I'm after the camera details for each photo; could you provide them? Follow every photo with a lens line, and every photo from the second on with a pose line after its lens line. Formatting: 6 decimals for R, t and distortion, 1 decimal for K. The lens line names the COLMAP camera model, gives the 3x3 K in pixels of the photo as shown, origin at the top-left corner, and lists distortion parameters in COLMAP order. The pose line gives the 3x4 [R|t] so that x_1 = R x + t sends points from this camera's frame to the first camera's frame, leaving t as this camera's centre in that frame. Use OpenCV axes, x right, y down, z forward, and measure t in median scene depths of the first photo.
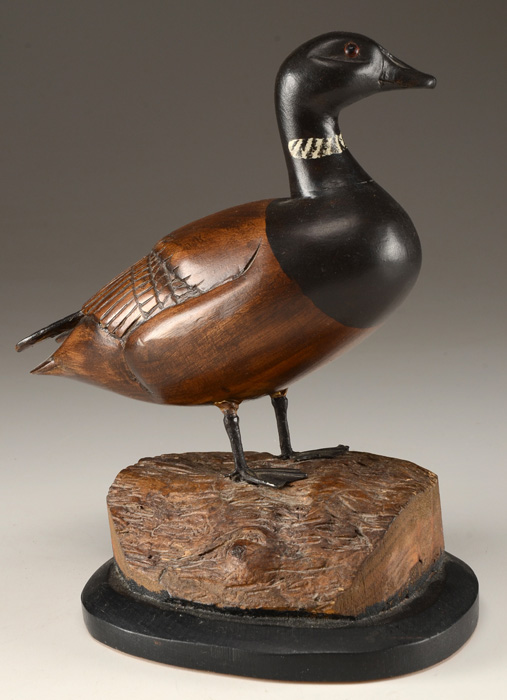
lens RADIAL K [[2373.5, 0, 249.2], [0, 2373.5, 352.2], [0, 0, 1]] dist [0.536574, 0.000000]
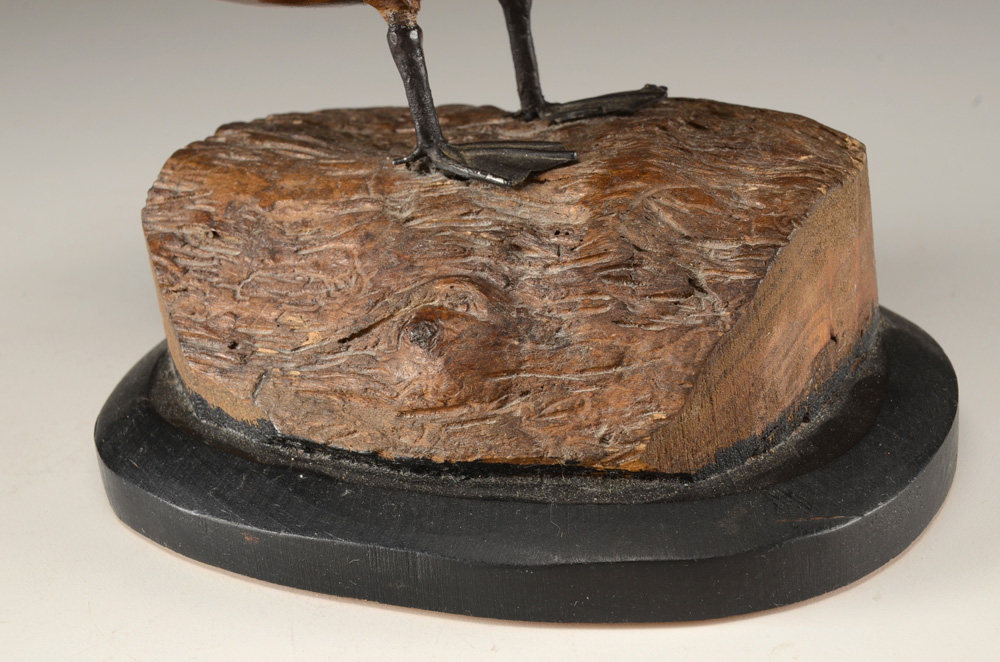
lens RADIAL K [[3046.3, 0, 498.7], [0, 3046.3, 338.2], [0, 0, 1]] dist [0.467899, 0.000000]
pose [[0.999625, -0.026648, -0.006362, 0.012454], [0.027225, 0.992152, 0.122036, 0.015484], [0.003060, -0.122163, 0.992505, 0.430078]]
